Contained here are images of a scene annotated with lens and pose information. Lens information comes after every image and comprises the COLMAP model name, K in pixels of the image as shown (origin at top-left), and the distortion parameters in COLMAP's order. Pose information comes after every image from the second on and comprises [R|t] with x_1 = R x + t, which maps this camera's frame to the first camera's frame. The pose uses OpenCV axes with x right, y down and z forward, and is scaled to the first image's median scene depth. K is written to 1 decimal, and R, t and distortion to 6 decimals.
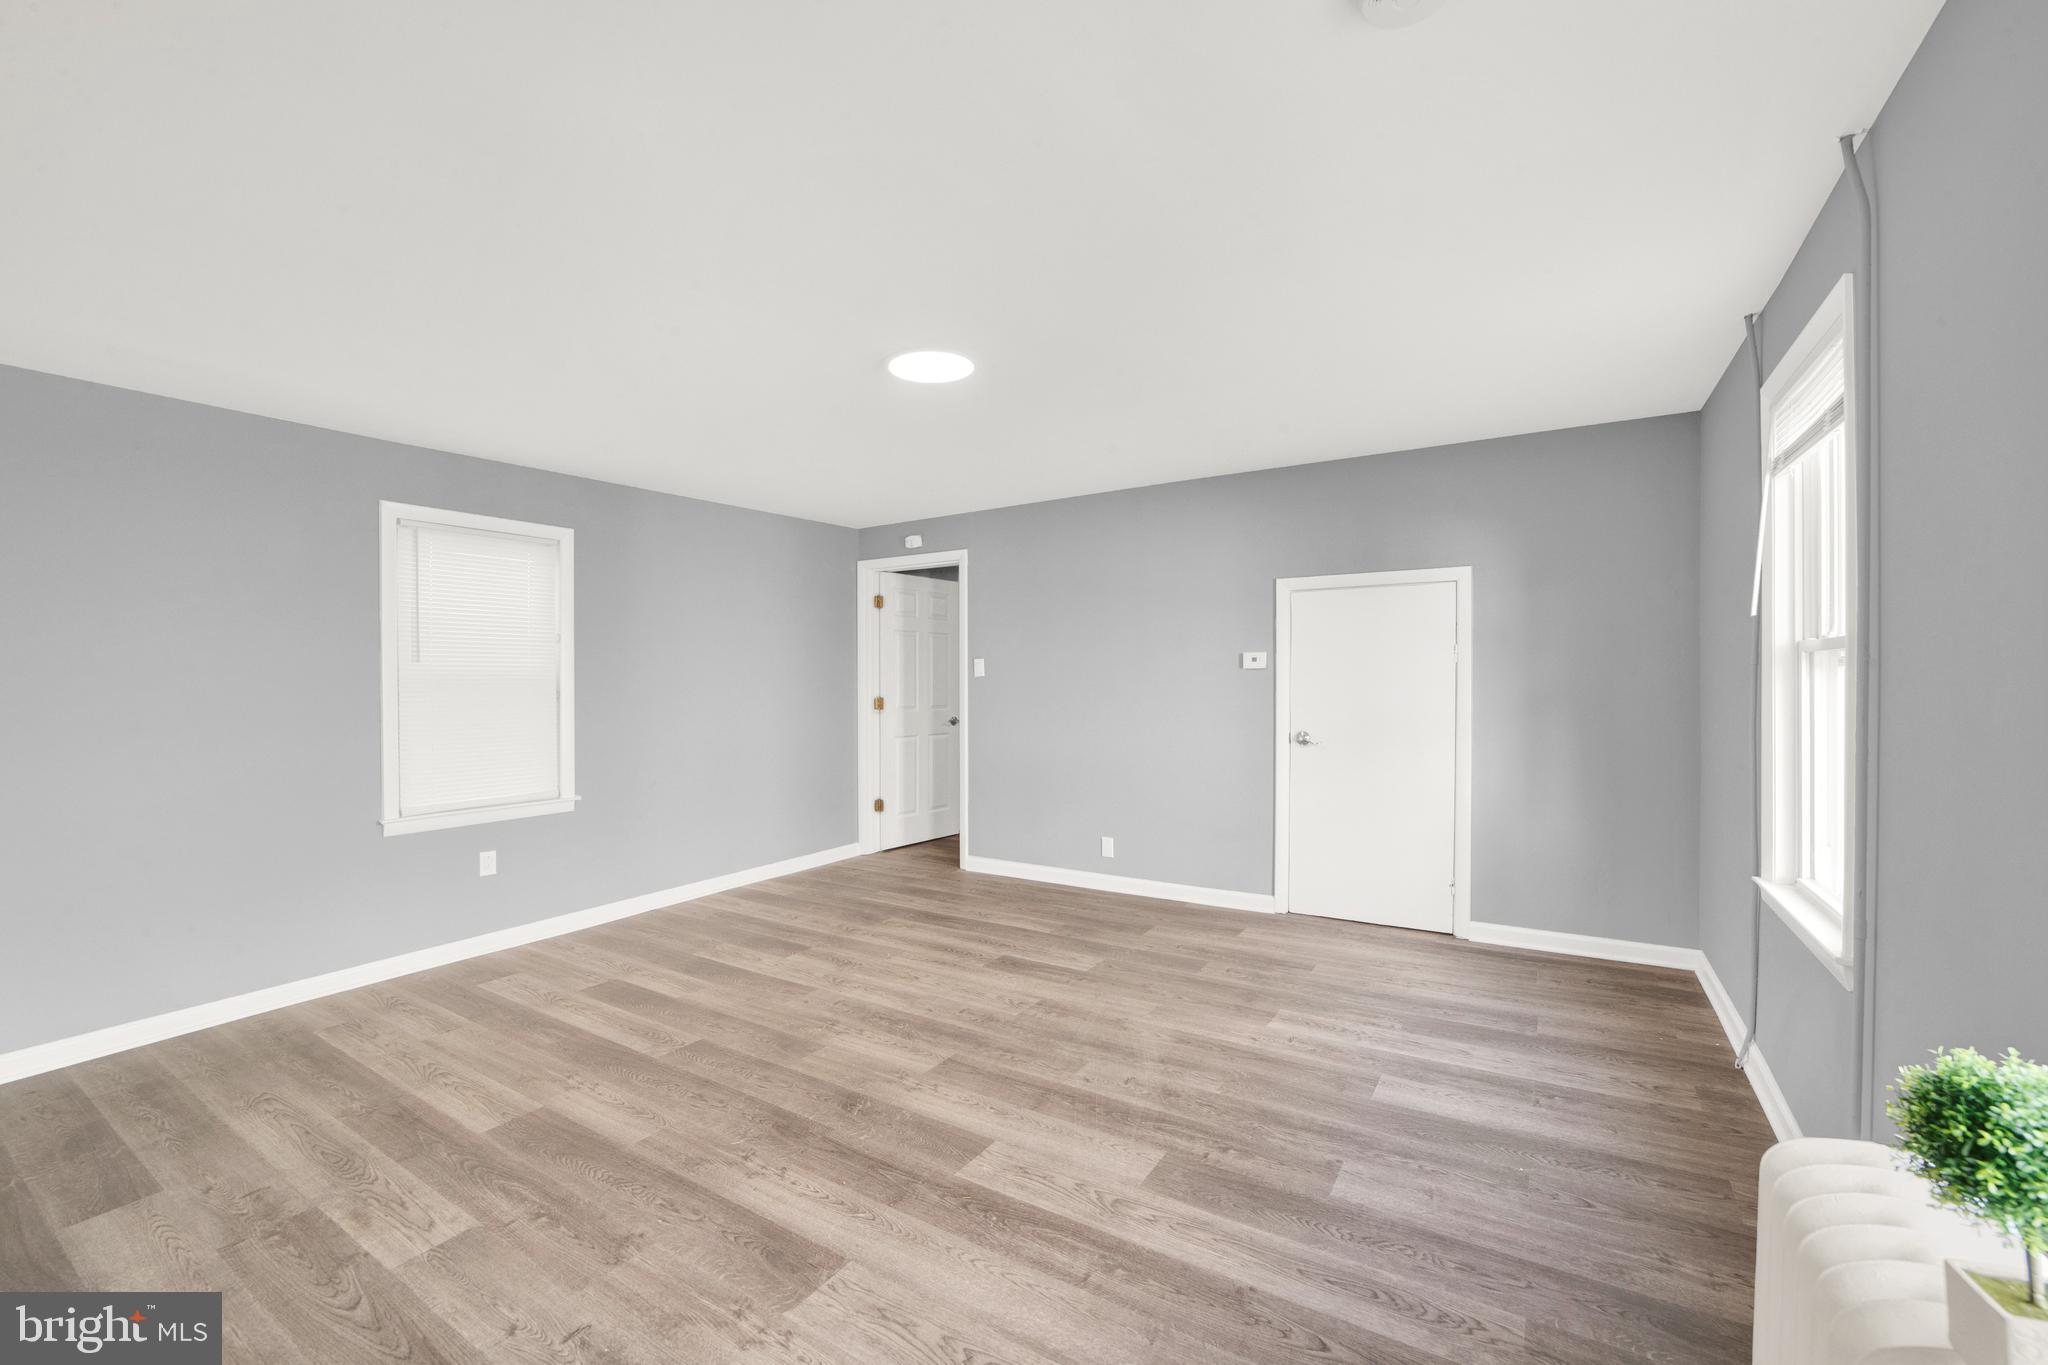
lens RADIAL K [[809.6, 0, 1037.7], [0, 809.6, 679.7], [0, 0, 1]] dist [-0.058884, 0.013238]
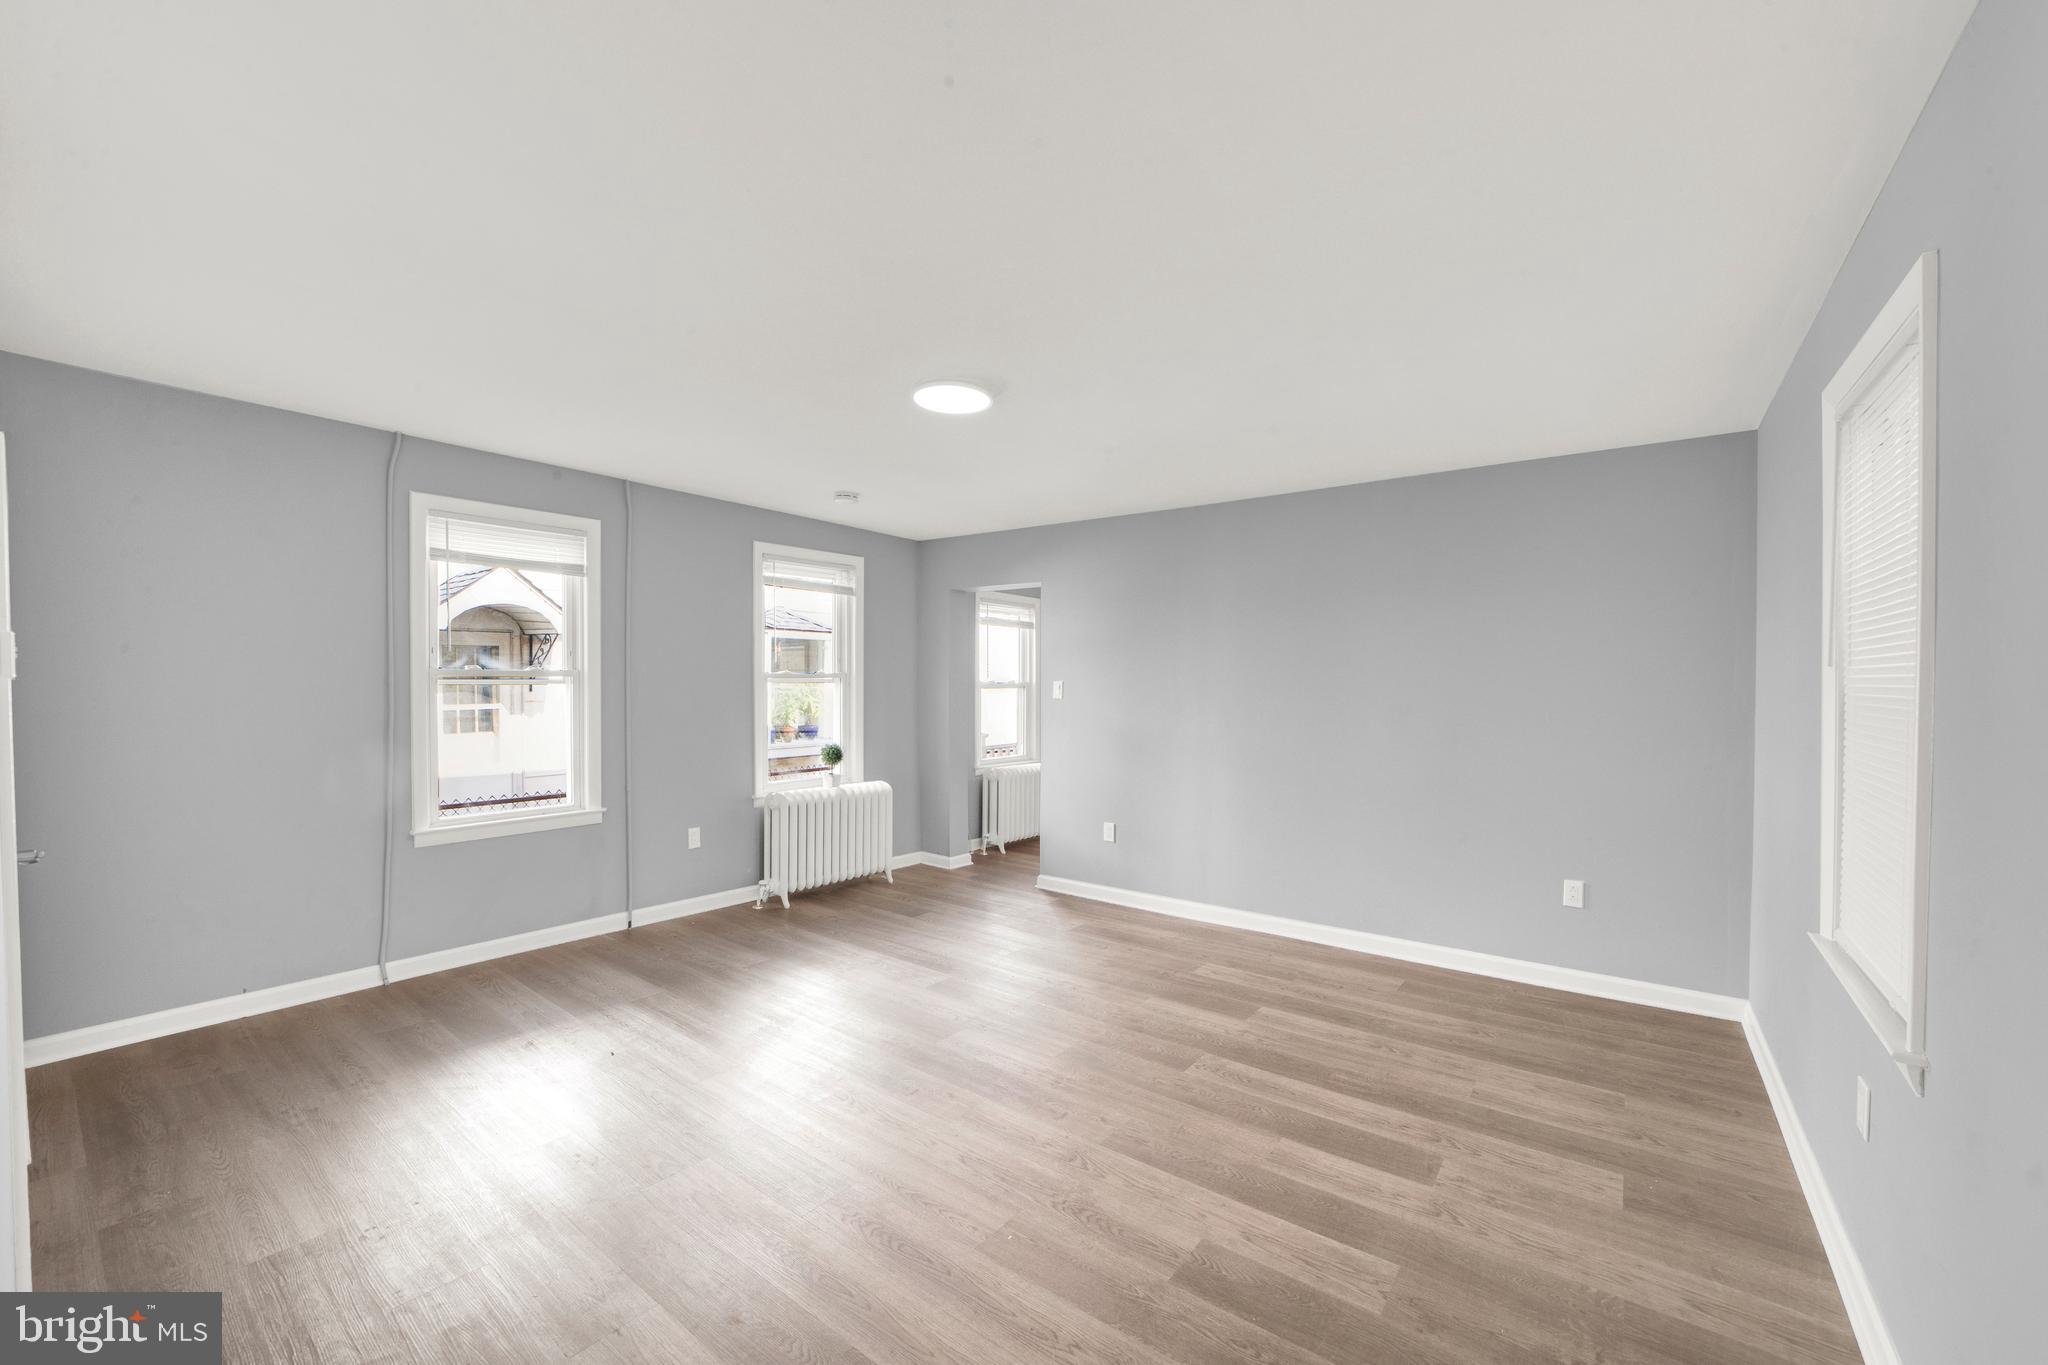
lens RADIAL K [[809.6, 0, 1037.7], [0, 809.6, 679.7], [0, 0, 1]] dist [-0.058884, 0.013238]
pose [[-0.995611, -0.000807, 0.093588, -0.261903], [-0.001296, 0.999986, -0.005172, -0.024011], [-0.093583, -0.005271, -0.995598, 1.571313]]
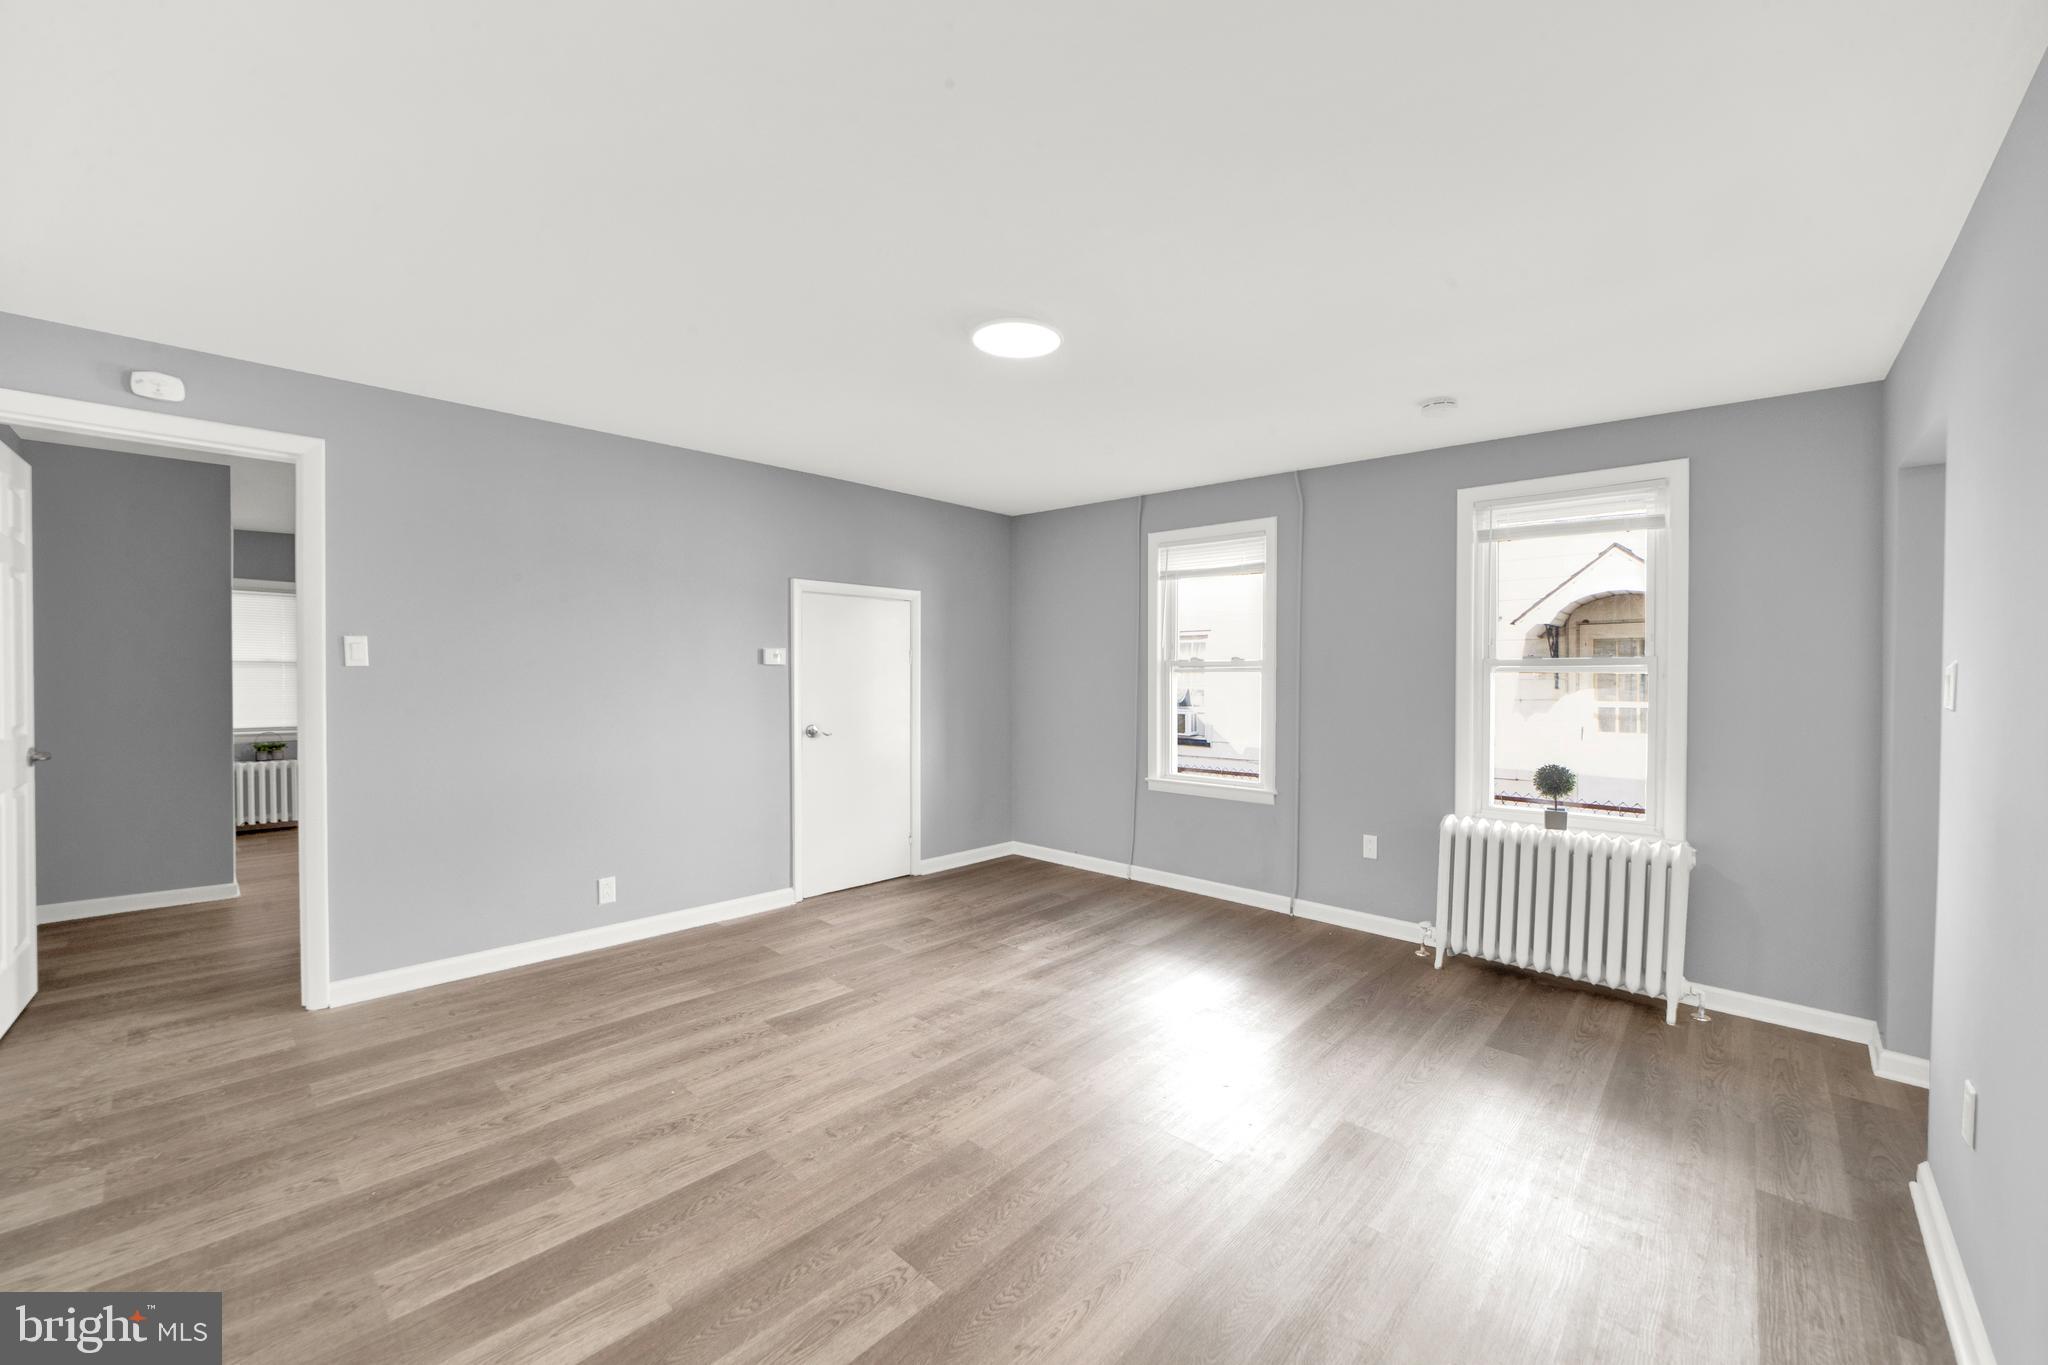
lens RADIAL K [[809.6, 0, 1037.7], [0, 809.6, 679.7], [0, 0, 1]] dist [-0.058884, 0.013238]
pose [[0.185464, -0.007224, 0.982624, -0.809106], [-0.016349, 0.999812, 0.010436, -0.019666], [-0.982515, -0.018000, 0.185311, 0.599873]]
